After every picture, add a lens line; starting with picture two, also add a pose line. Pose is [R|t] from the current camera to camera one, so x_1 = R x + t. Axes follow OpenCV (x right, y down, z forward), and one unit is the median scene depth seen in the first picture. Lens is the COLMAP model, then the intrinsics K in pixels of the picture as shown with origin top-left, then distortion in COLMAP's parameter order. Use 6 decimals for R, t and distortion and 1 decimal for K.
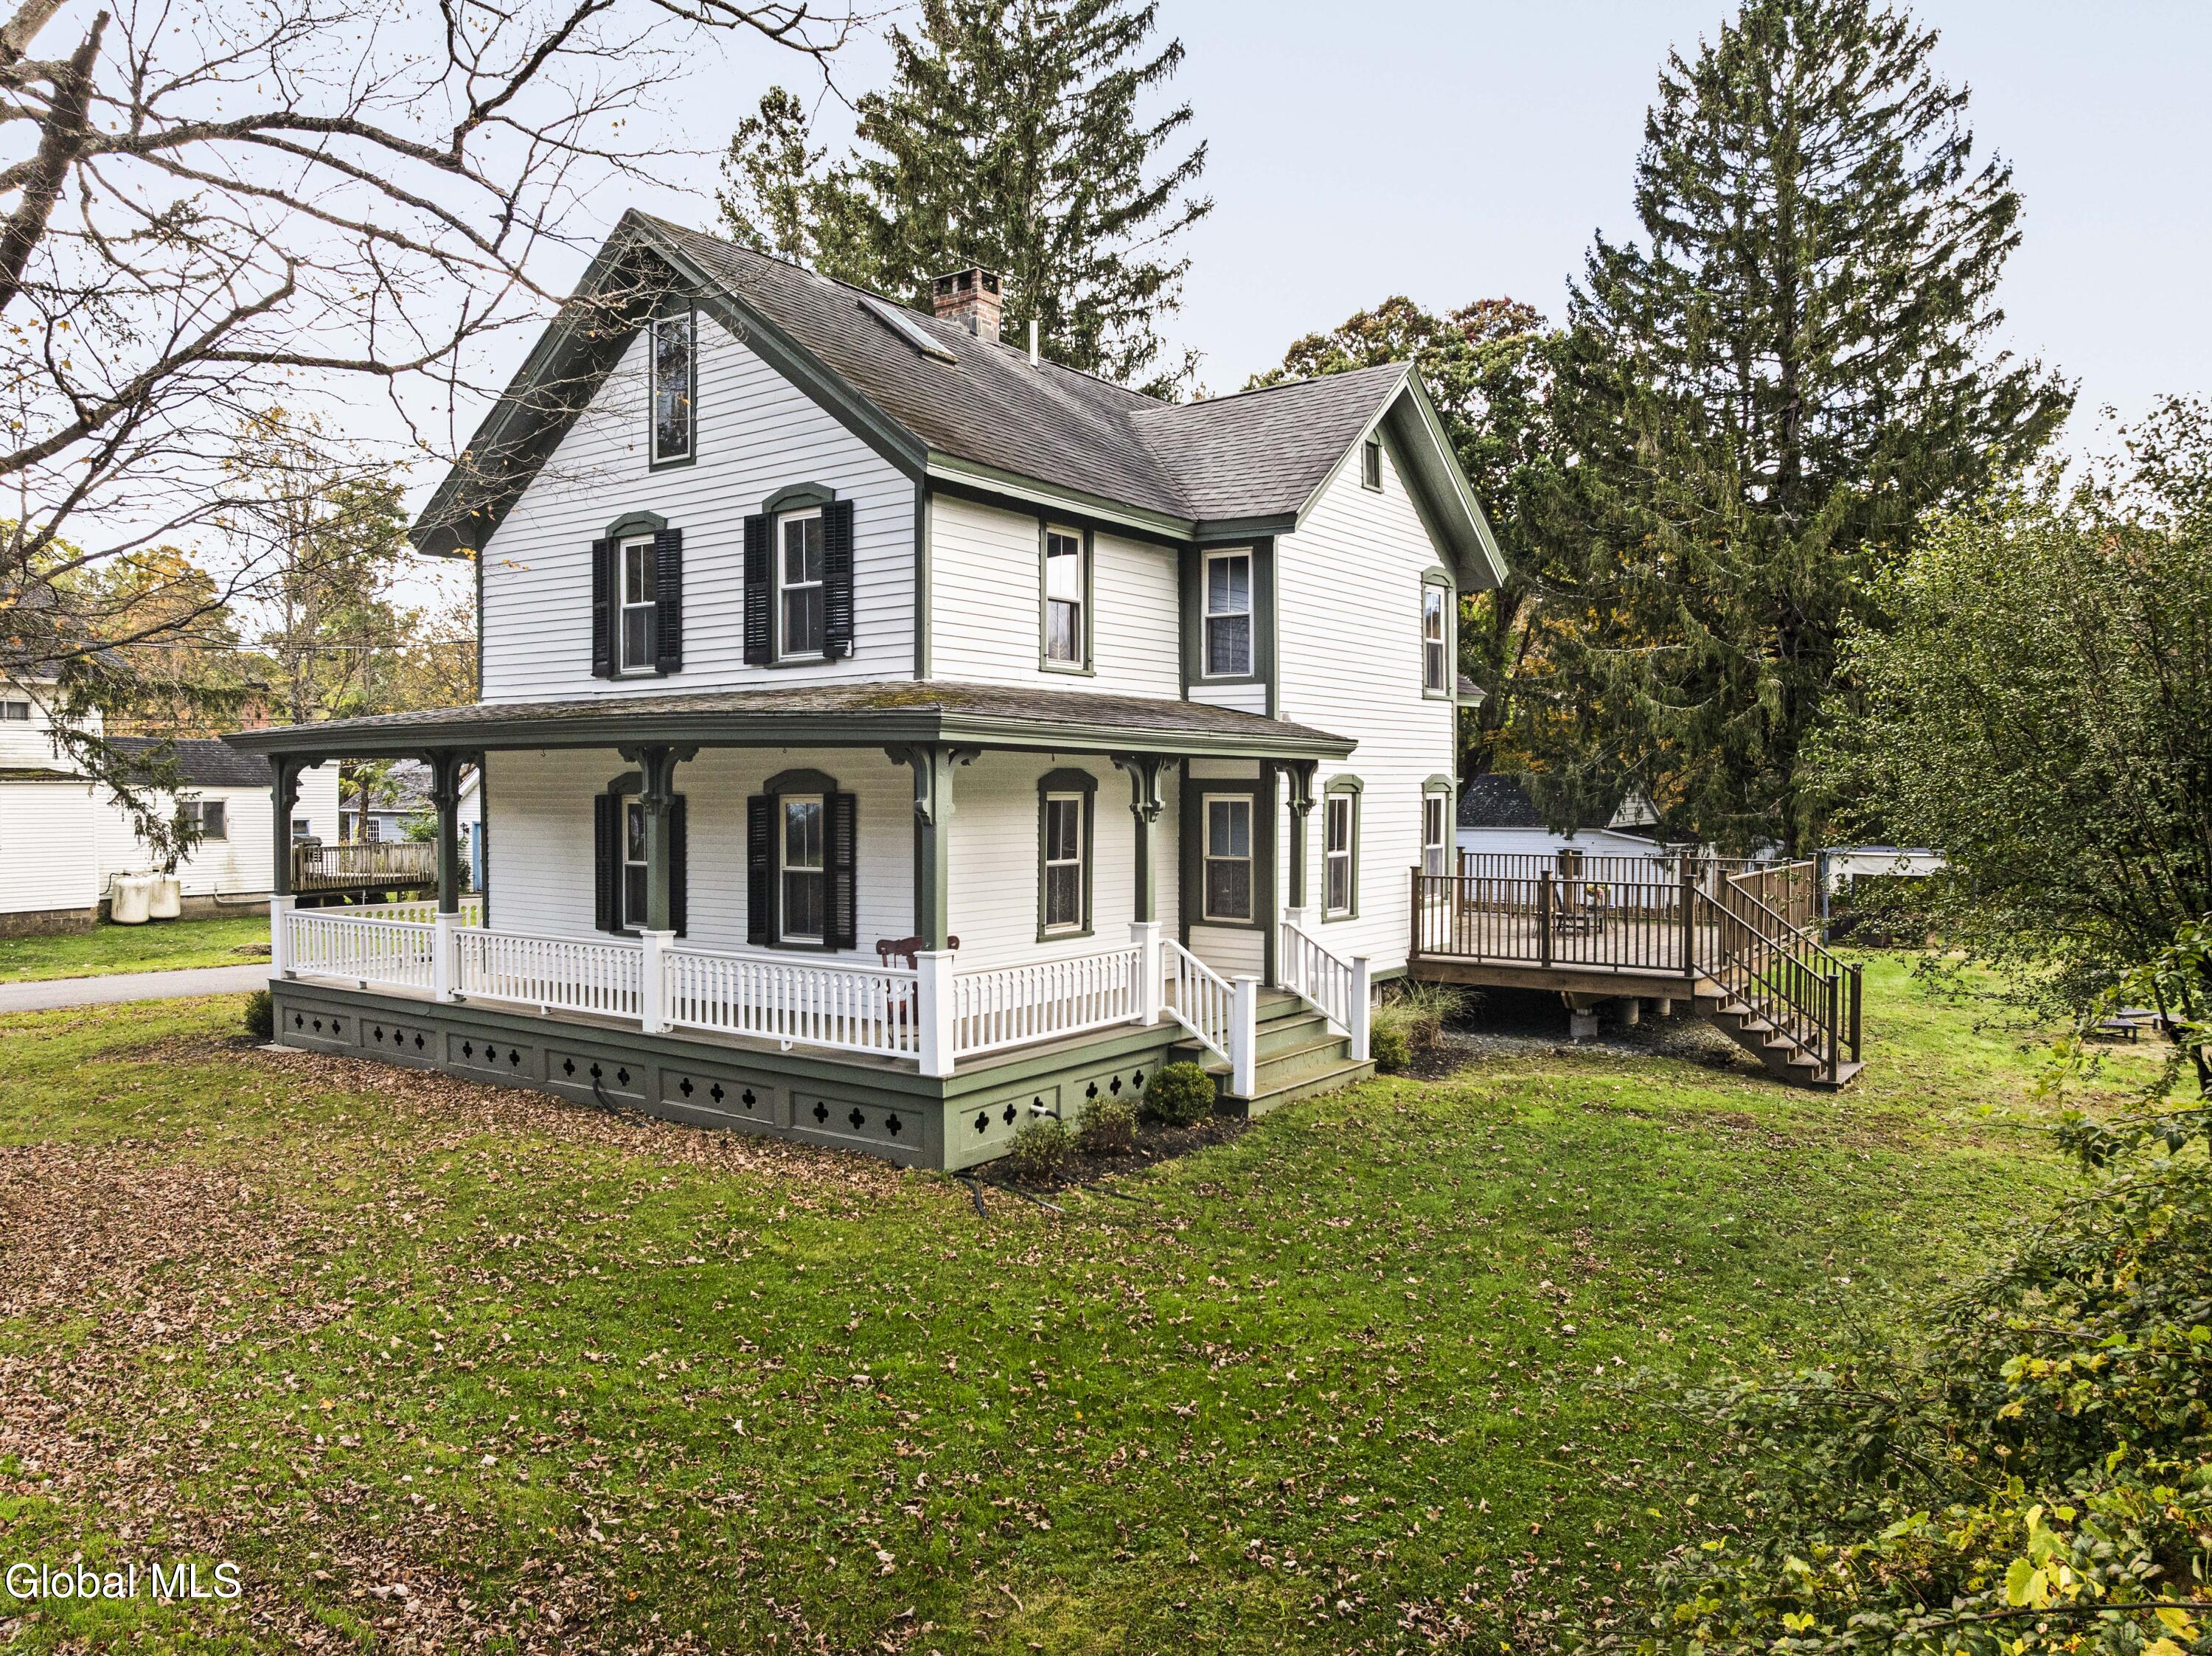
lens RADIAL K [[1724.8, 0, 1106.0], [0, 1724.8, 828.0], [0, 0, 1]] dist [-0.016412, 0.006031]
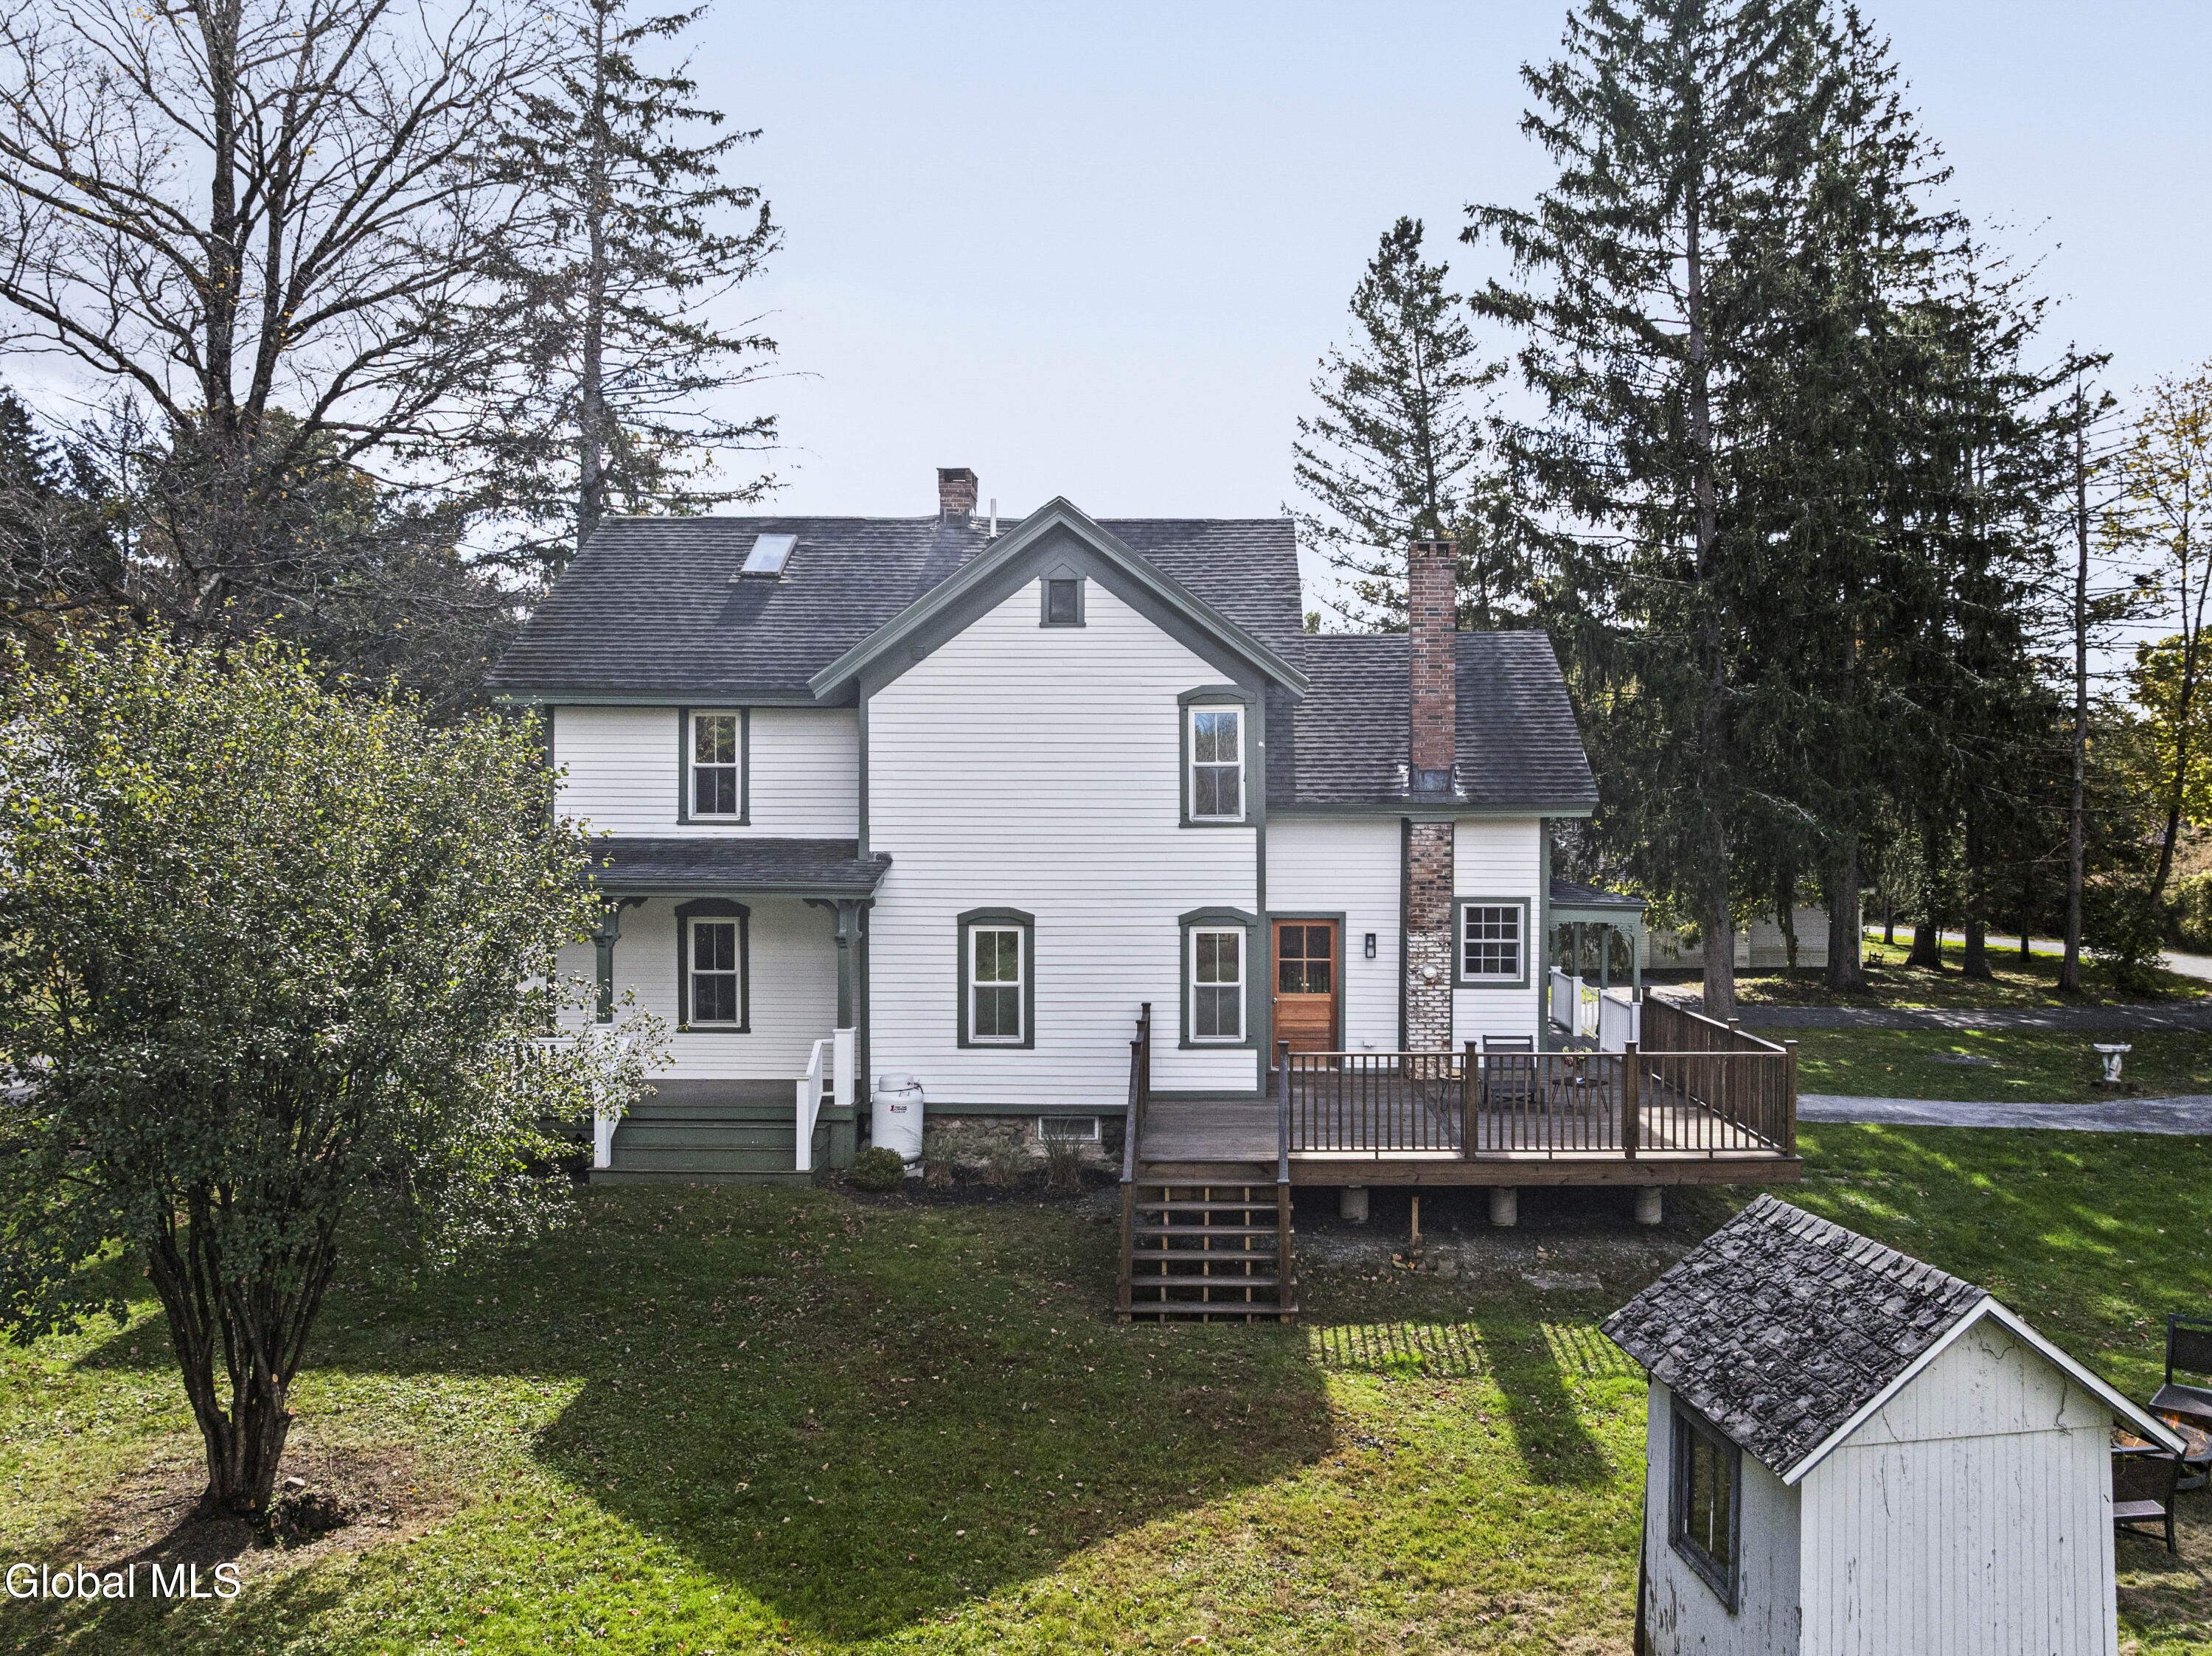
lens RADIAL K [[1724.8, 0, 1106.0], [0, 1724.8, 828.0], [0, 0, 1]] dist [-0.016412, 0.006031]
pose [[0.598853, -0.032720, -0.800190, 0.991486], [-0.028586, 0.997655, -0.062187, -0.014237], [0.800349, 0.060115, 0.596513, 0.415398]]
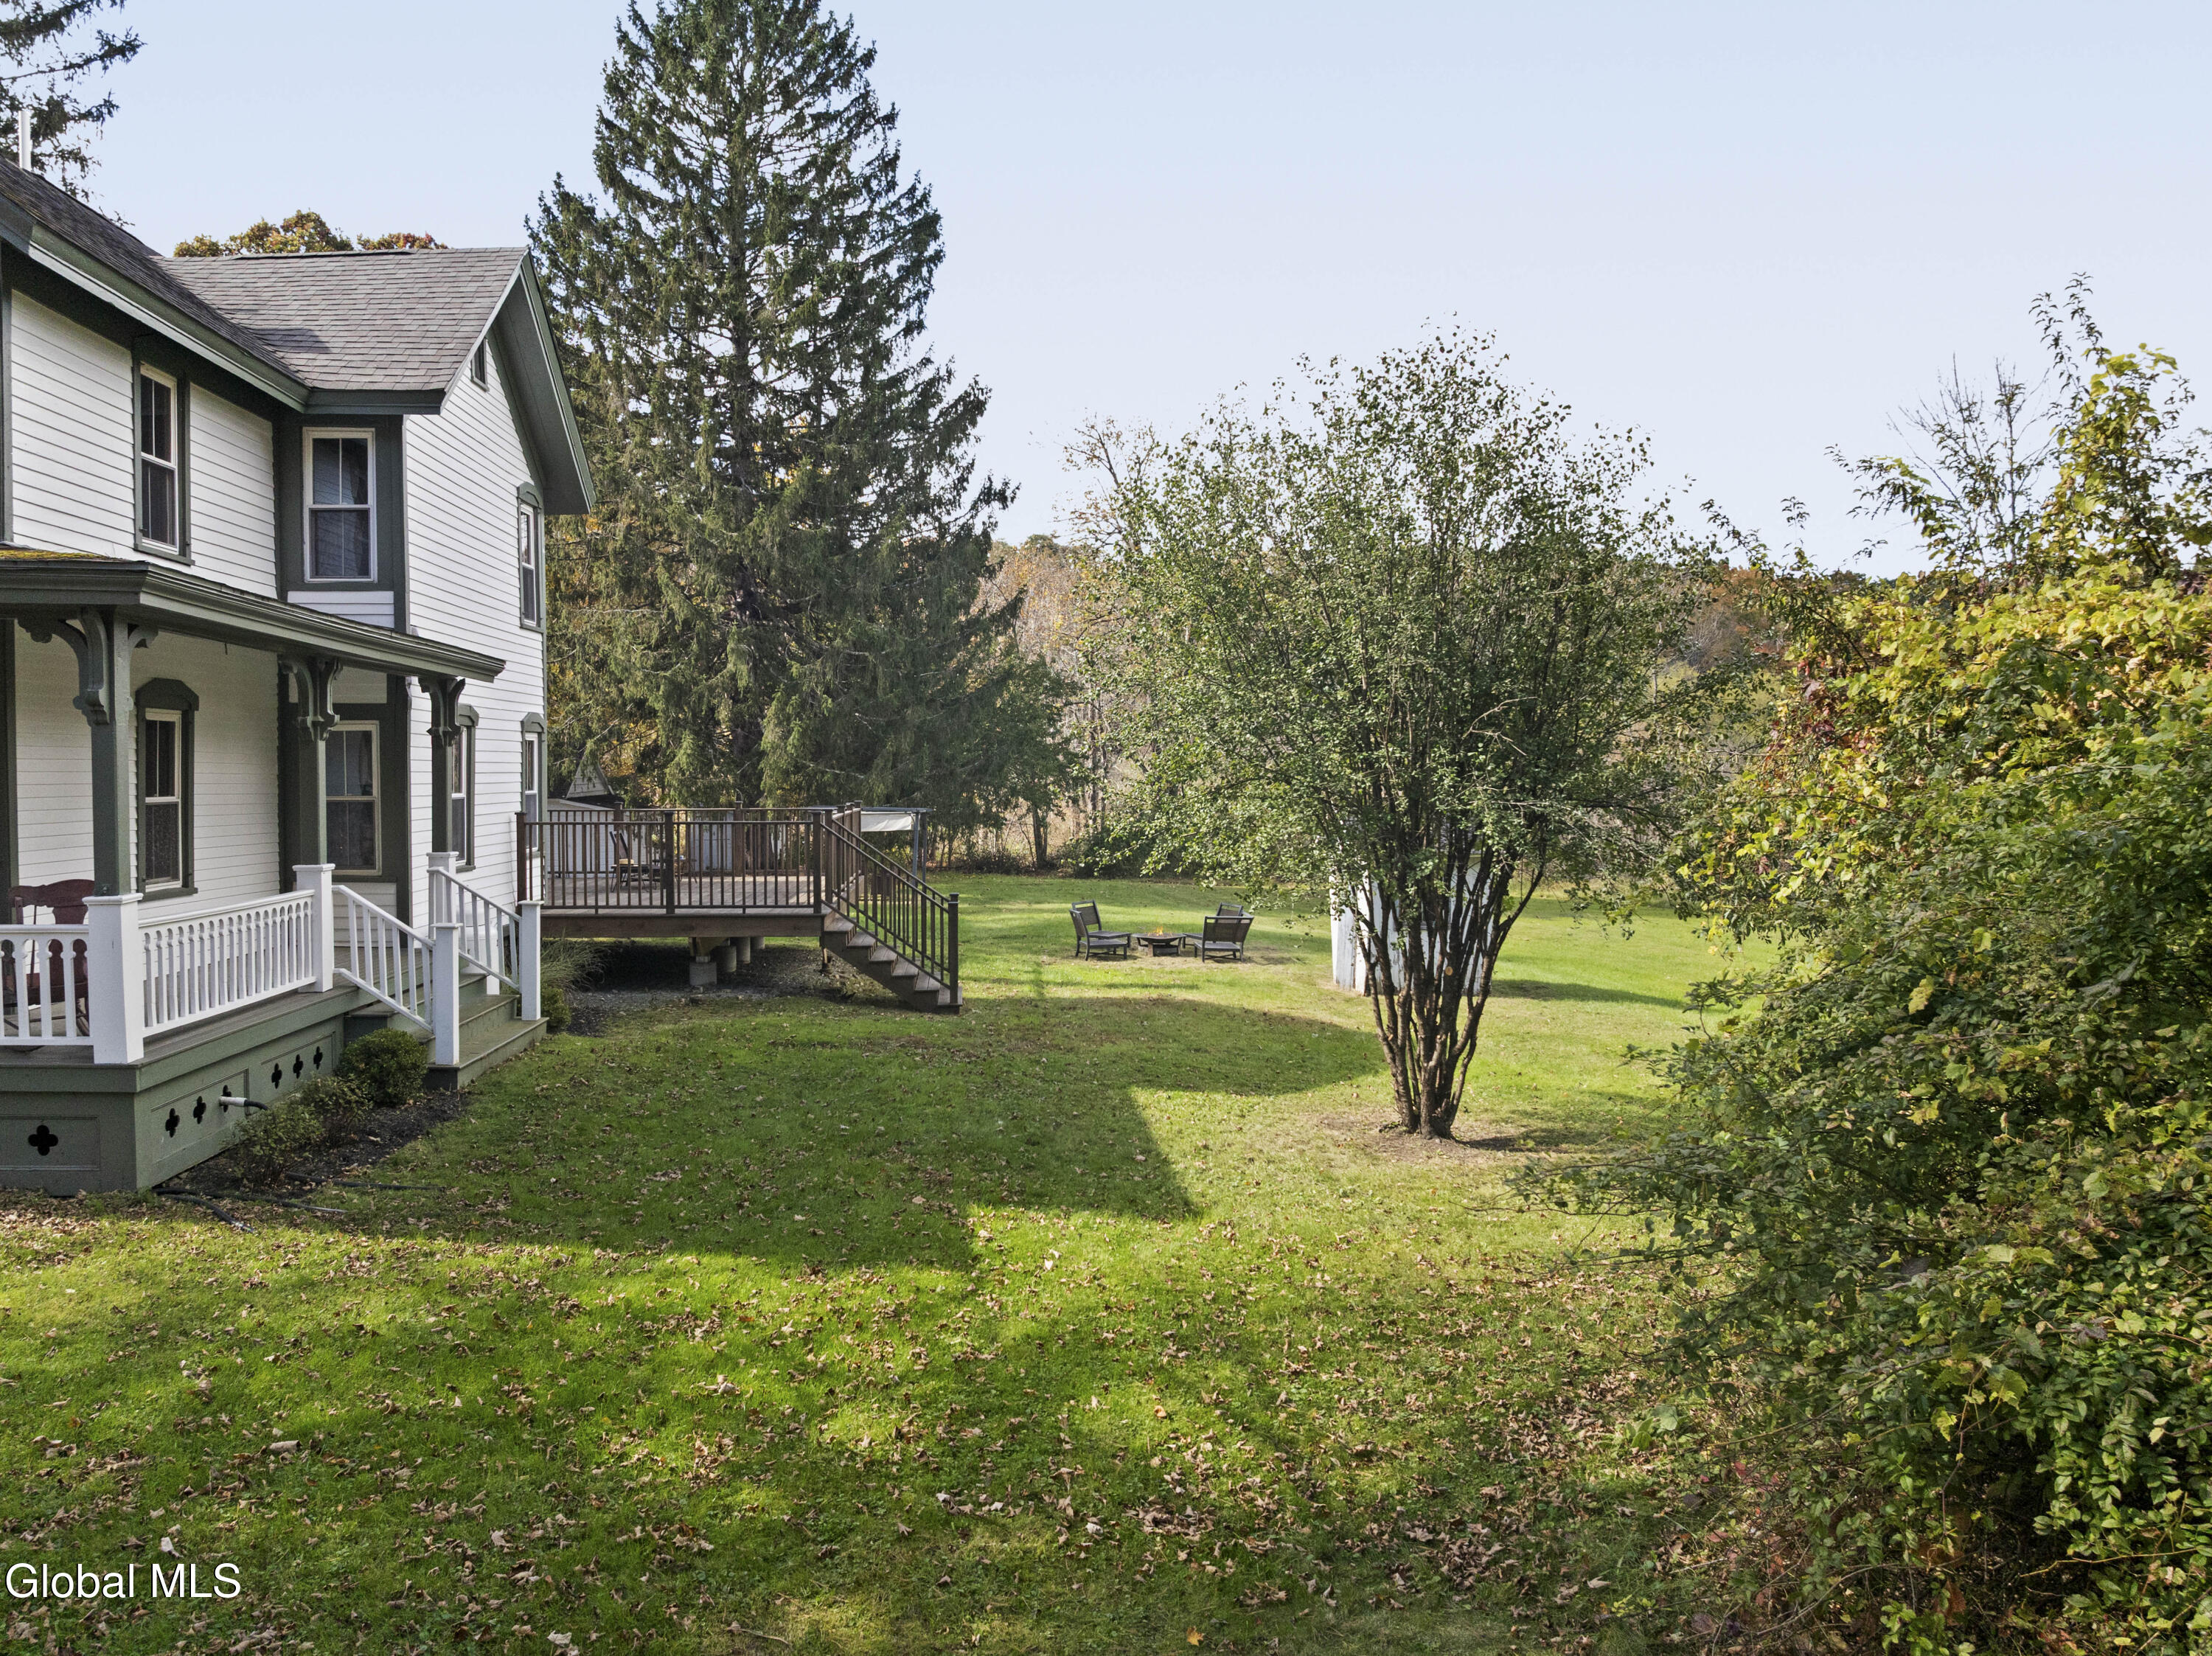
lens RADIAL K [[1724.8, 0, 1106.0], [0, 1724.8, 828.0], [0, 0, 1]] dist [-0.016412, 0.006031]
pose [[0.792896, -0.027740, 0.608726, -0.138734], [0.025631, 0.999597, 0.012166, 0.029658], [-0.608818, 0.005956, 0.793287, 0.105599]]
